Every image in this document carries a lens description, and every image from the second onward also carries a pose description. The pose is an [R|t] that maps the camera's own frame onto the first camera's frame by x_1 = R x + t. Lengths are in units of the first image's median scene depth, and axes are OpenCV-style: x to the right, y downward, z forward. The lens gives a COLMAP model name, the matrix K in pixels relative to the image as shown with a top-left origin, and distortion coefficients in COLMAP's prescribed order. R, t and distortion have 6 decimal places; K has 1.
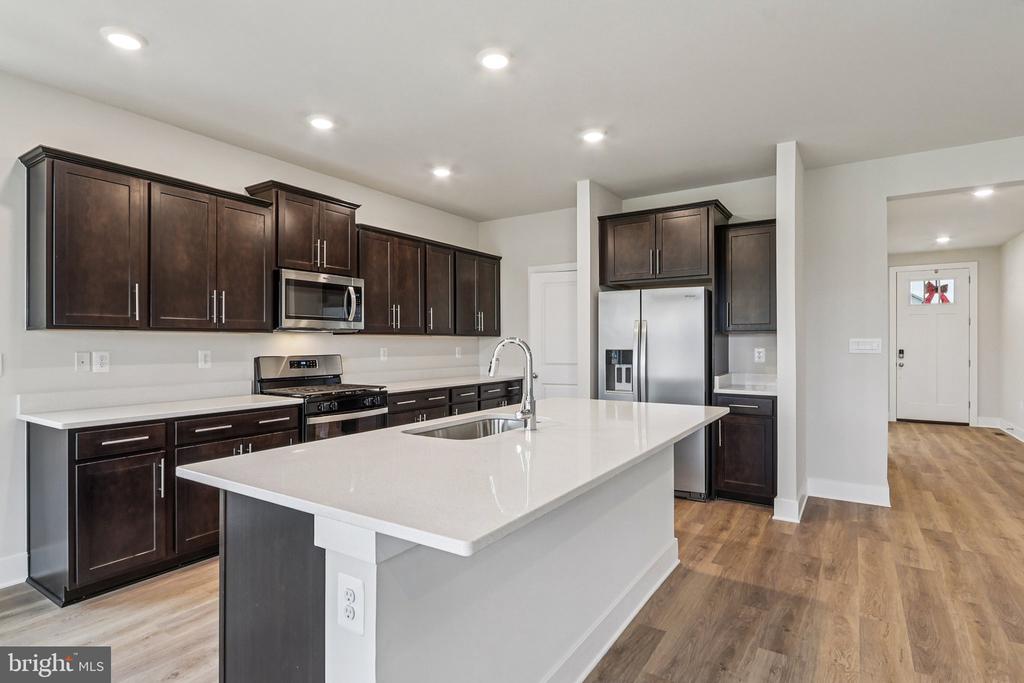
lens RADIAL K [[519.2, 0, 512.0], [0, 519.2, 341.5], [0, 0, 1]] dist [0.017032, 0.000238]
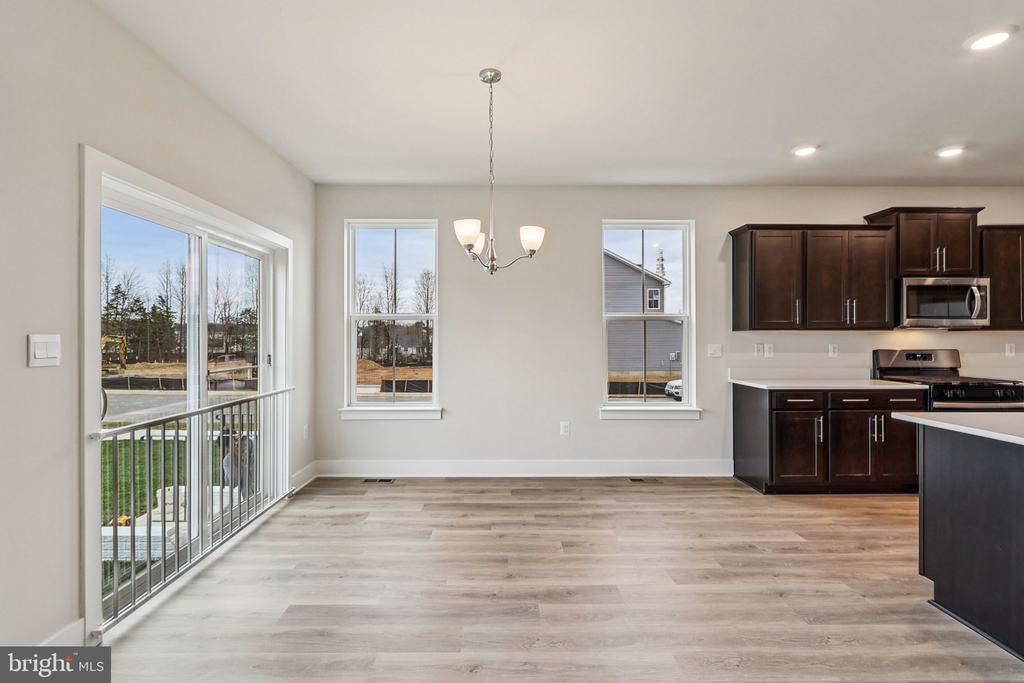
lens RADIAL K [[471.3, 0, 512.0], [0, 471.3, 341.5], [0, 0, 1]] dist [0.002296, 0.000702]
pose [[0.555361, 0.002229, -0.831606, -0.029419], [0.002209, 0.999989, 0.004155, 0.003210], [0.831606, -0.004145, 0.555350, -0.361181]]
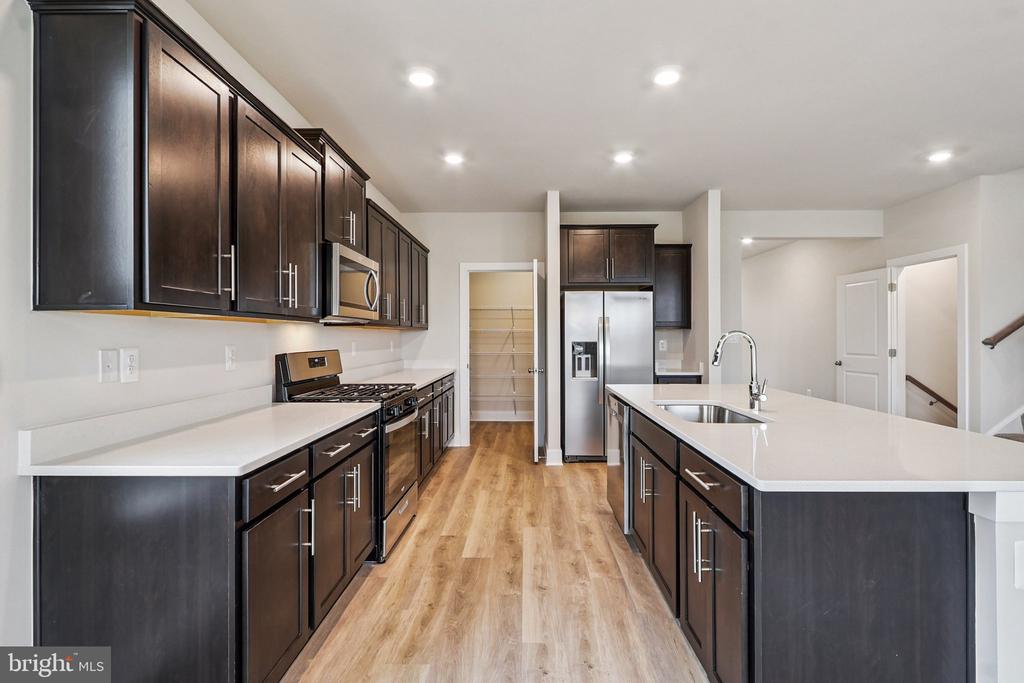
lens RADIAL K [[471.3, 0, 512.0], [0, 471.3, 341.5], [0, 0, 1]] dist [0.002296, 0.000702]
pose [[0.839025, -0.006203, 0.544058, -0.581278], [0.000852, 0.999949, 0.010086, 0.004721], [-0.544093, -0.007999, 0.838987, 0.236904]]
